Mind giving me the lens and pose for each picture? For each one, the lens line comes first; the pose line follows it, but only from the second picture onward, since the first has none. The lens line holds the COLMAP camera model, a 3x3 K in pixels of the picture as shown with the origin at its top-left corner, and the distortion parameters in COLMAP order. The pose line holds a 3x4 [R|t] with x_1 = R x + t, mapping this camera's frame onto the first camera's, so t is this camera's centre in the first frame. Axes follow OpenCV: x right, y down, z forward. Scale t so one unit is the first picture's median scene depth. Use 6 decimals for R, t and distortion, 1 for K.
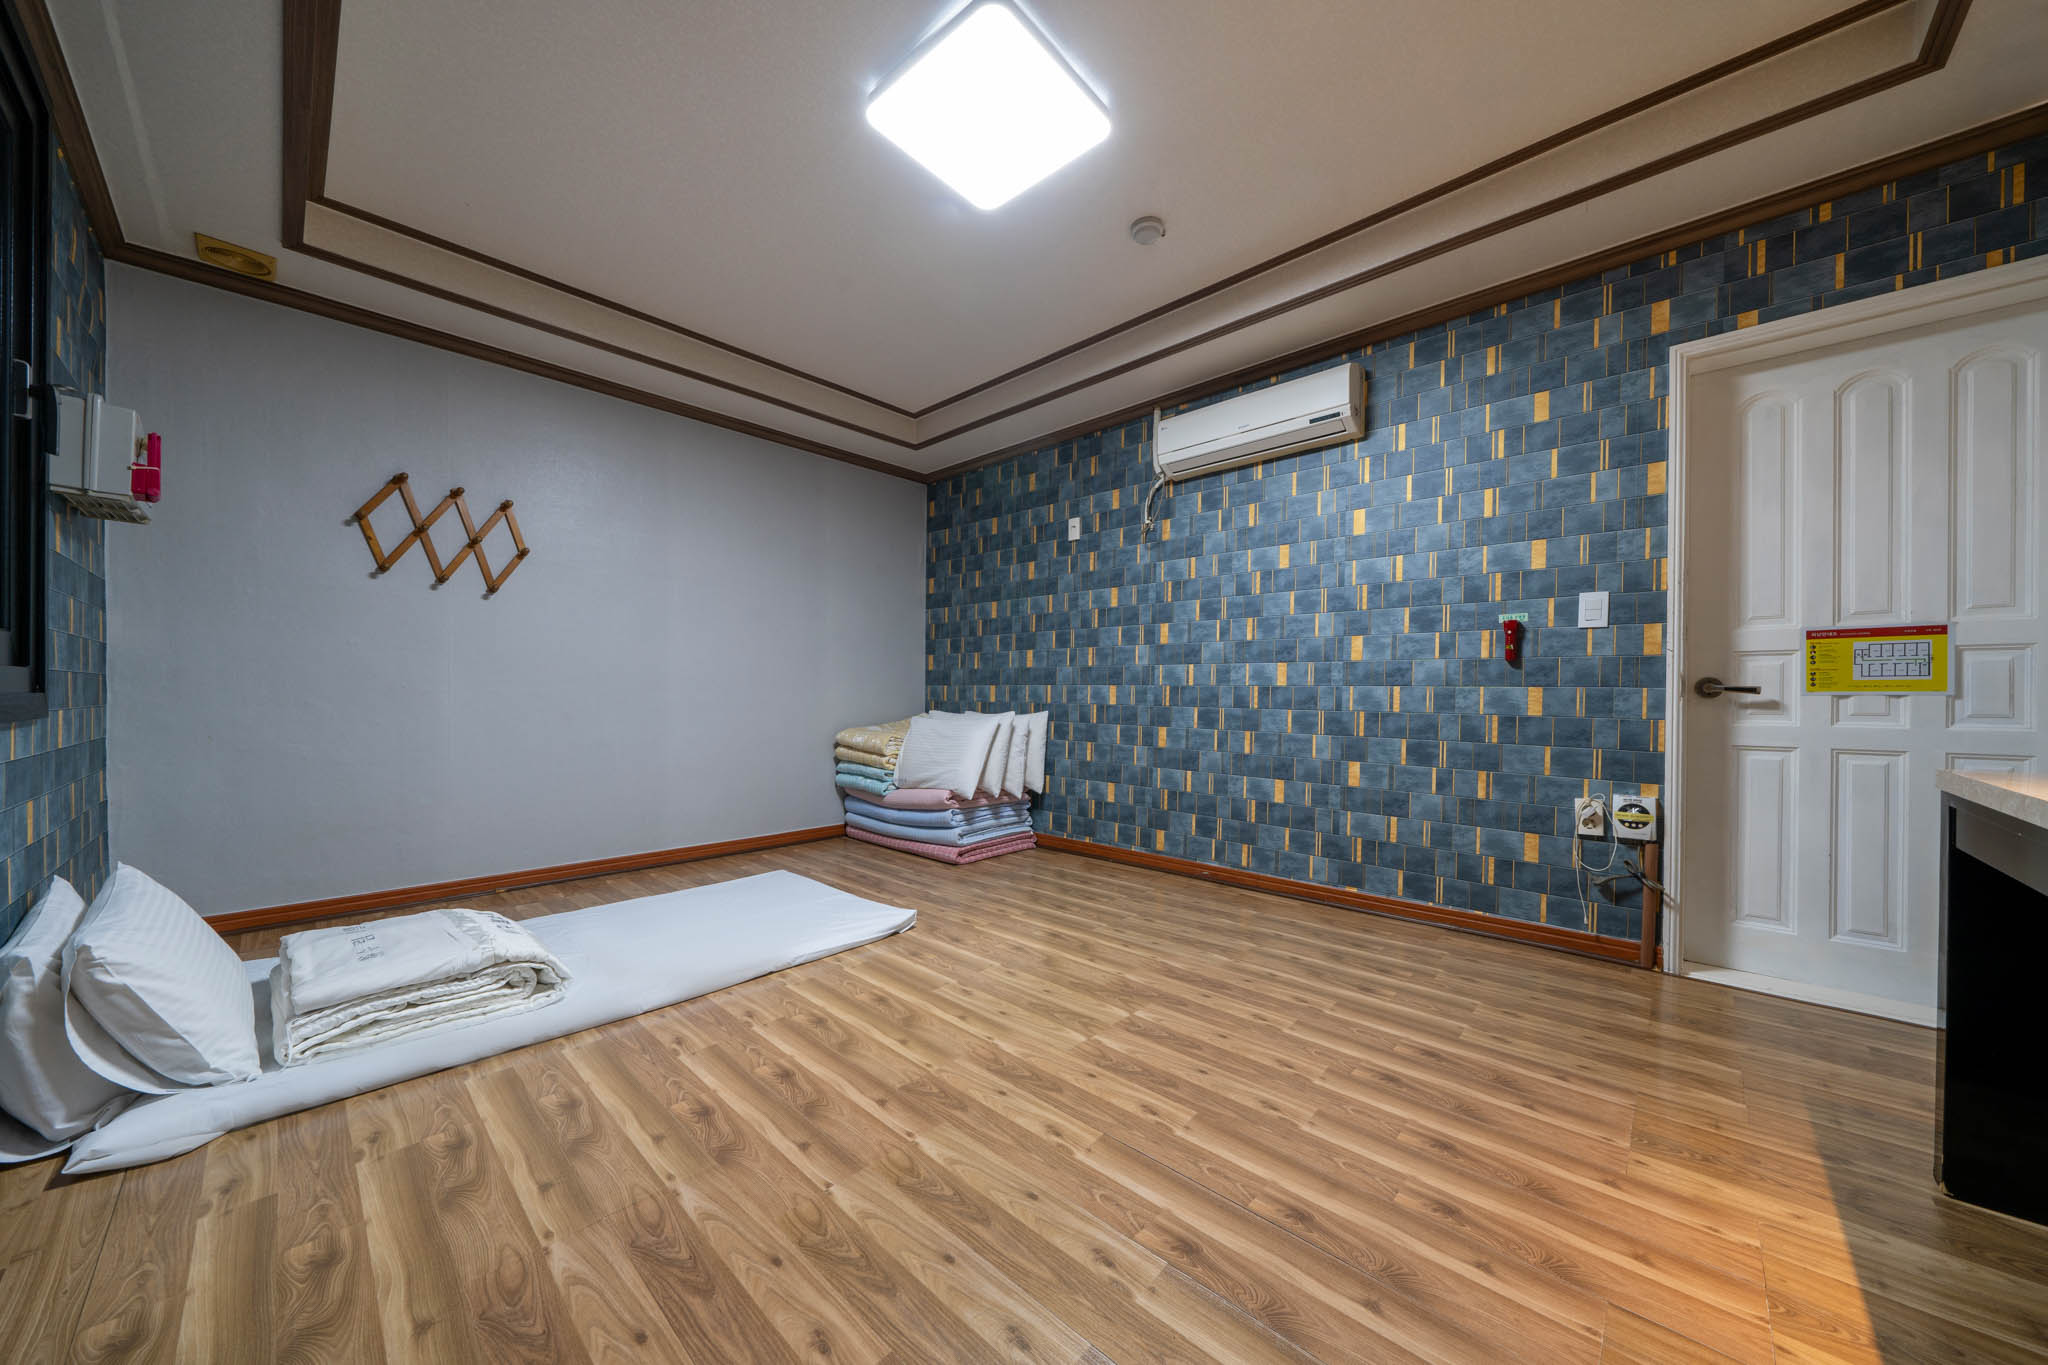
lens RADIAL K [[703.7, 0, 1017.9], [0, 703.7, 698.6], [0, 0, 1]] dist [-0.003296, -0.000080]
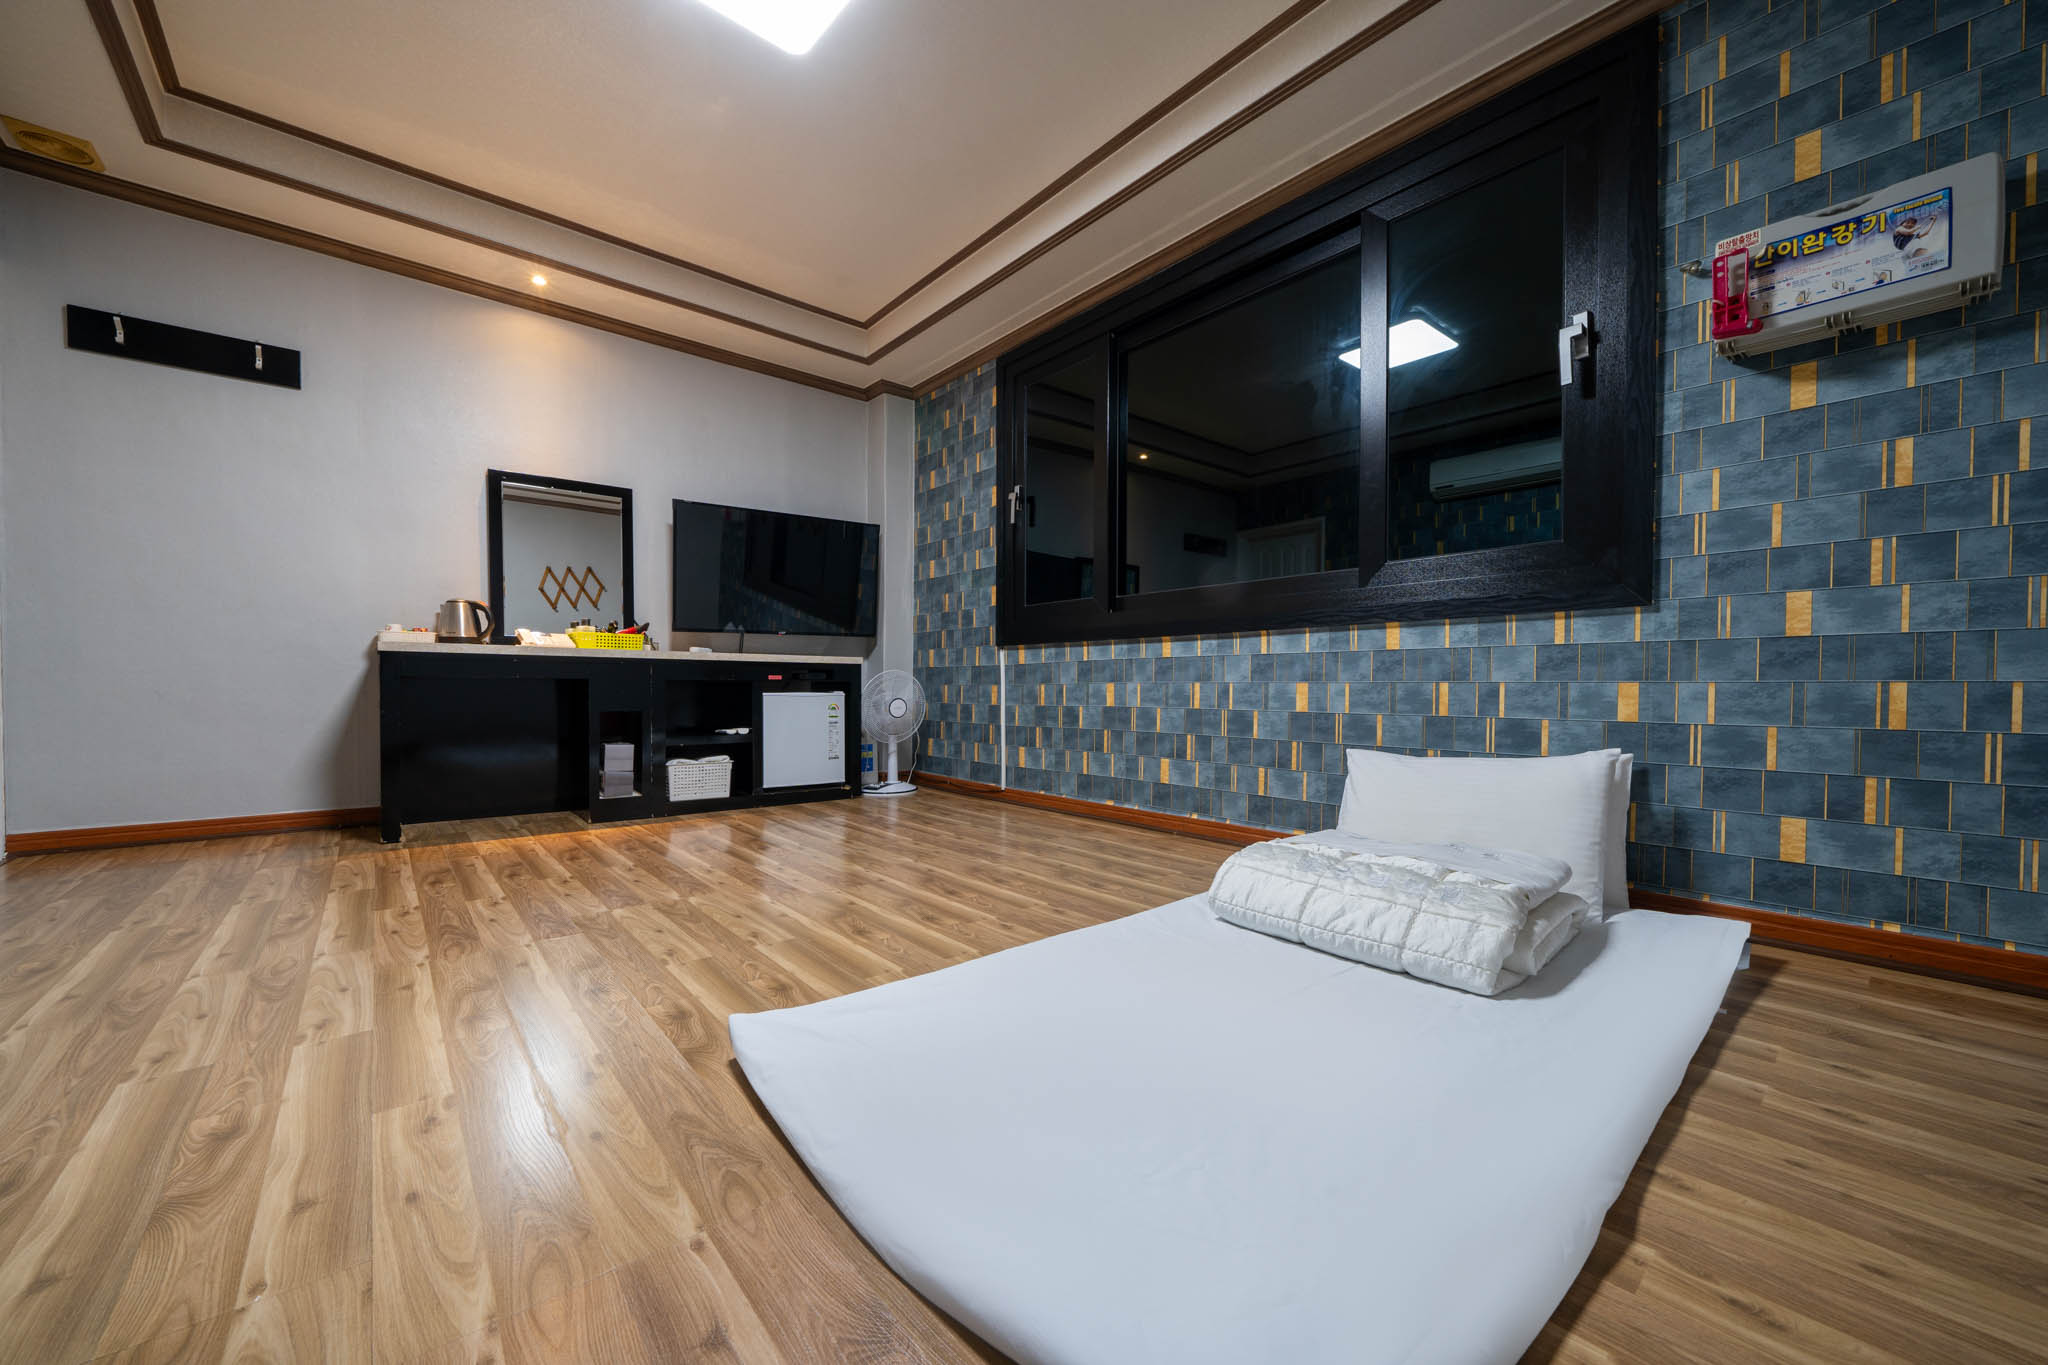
lens RADIAL K [[774.5, 0, 1013.3], [0, 774.5, 699.6], [0, 0, 1]] dist [-0.001564, -0.000286]
pose [[-0.993082, -0.013905, 0.116599, -0.510584], [-0.011666, 0.999735, 0.019865, 0.137753], [-0.116844, 0.018367, -0.992980, 2.017528]]
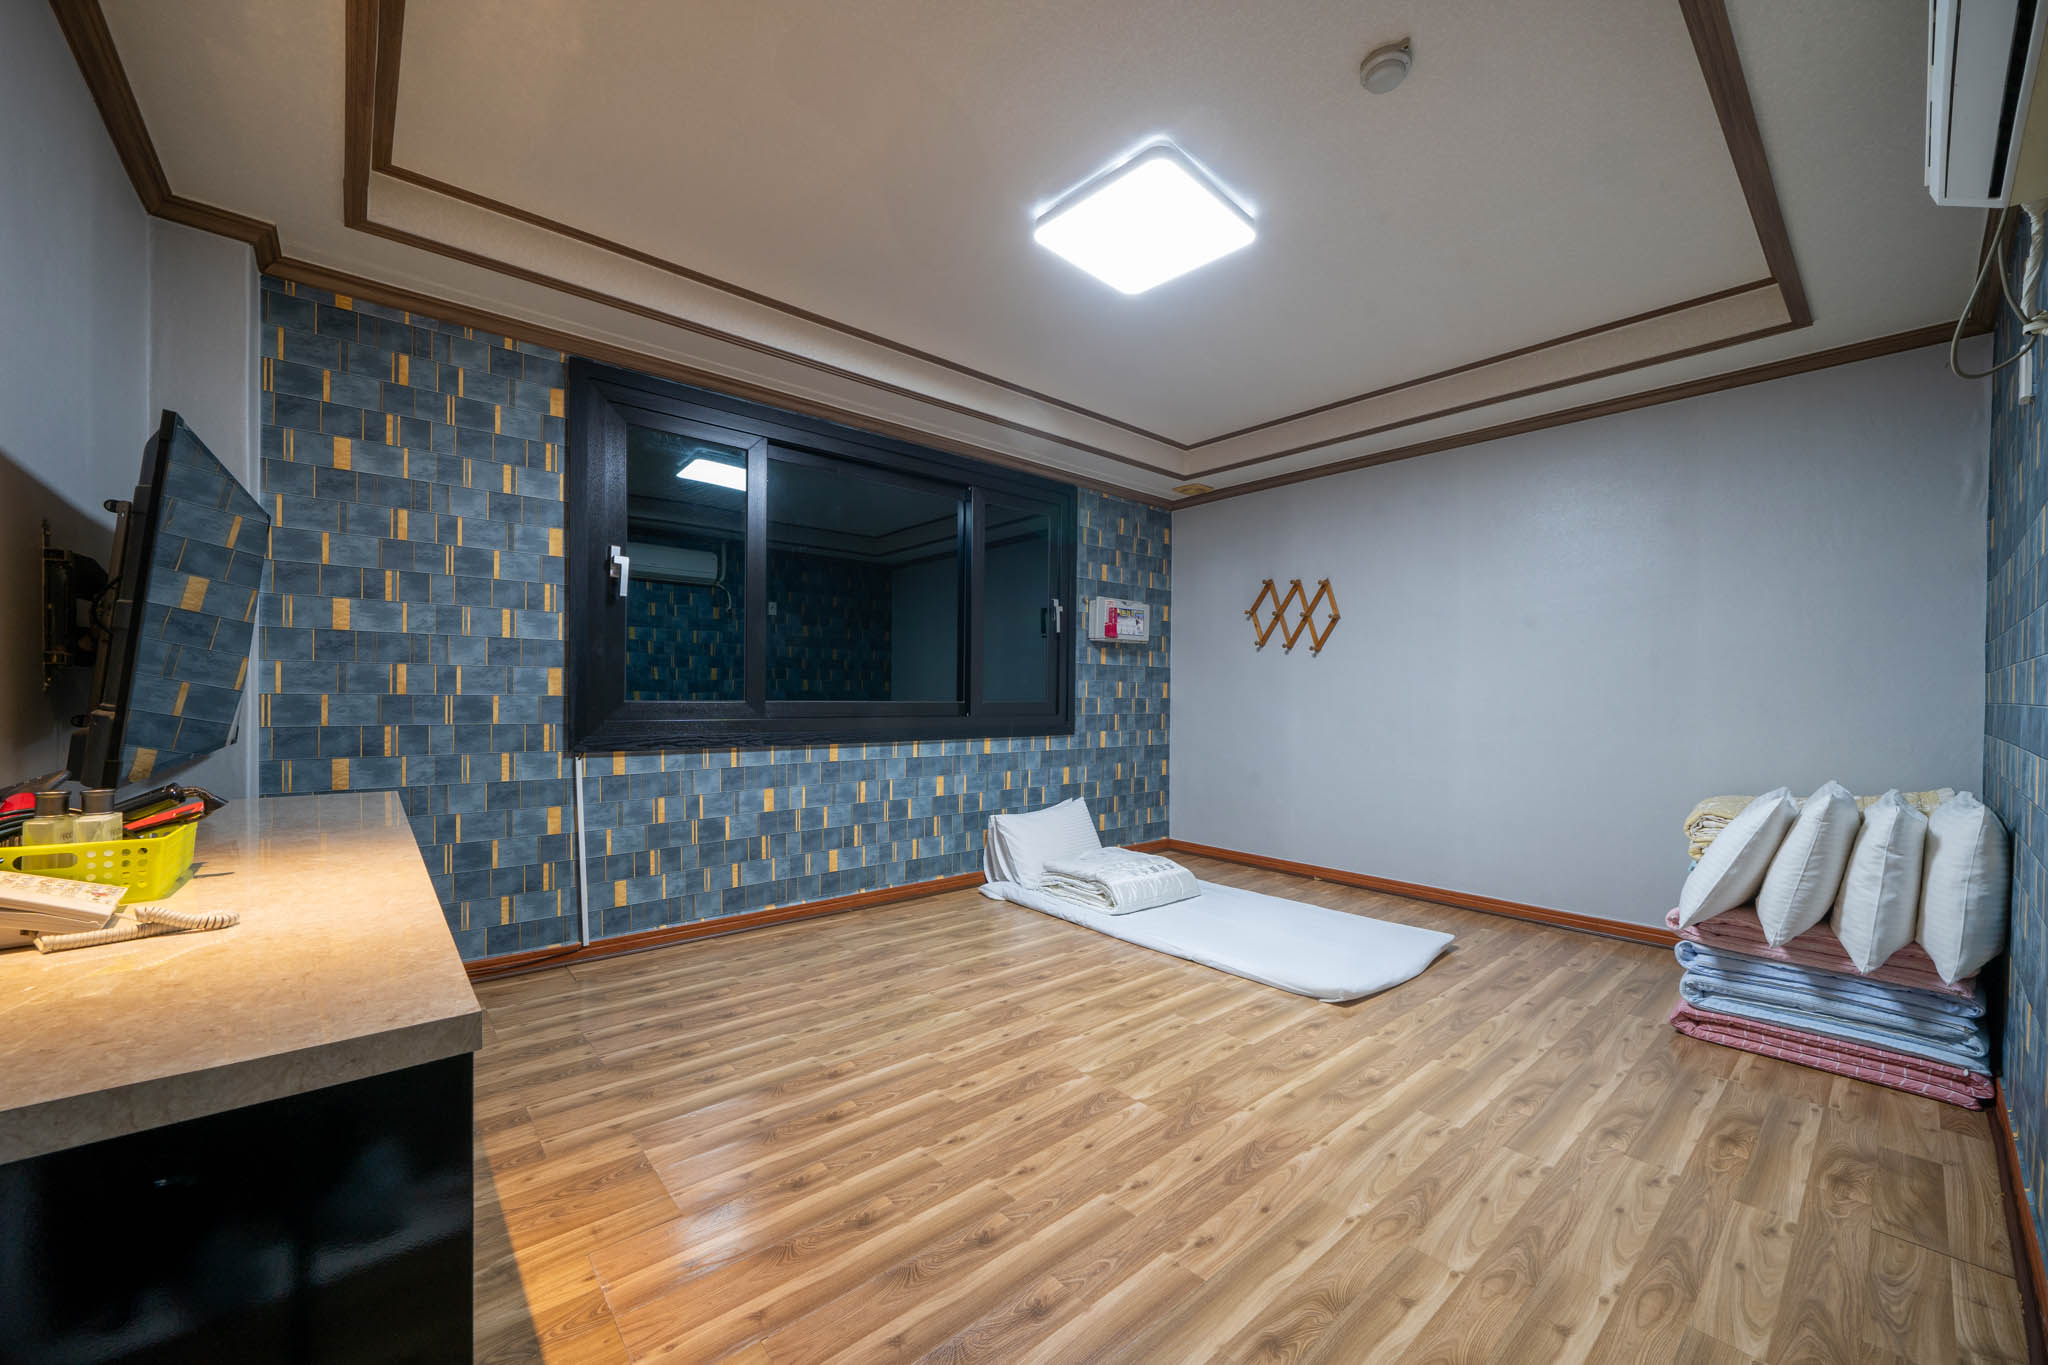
lens RADIAL K [[774.5, 0, 1020.7], [0, 774.5, 702.9], [0, 0, 1]] dist [-0.001564, -0.000286]
pose [[-0.098178, 0.001211, -0.995168, 1.223018], [-0.013978, 0.999899, 0.002596, -0.081028], [0.995071, 0.014165, -0.098152, 0.958706]]
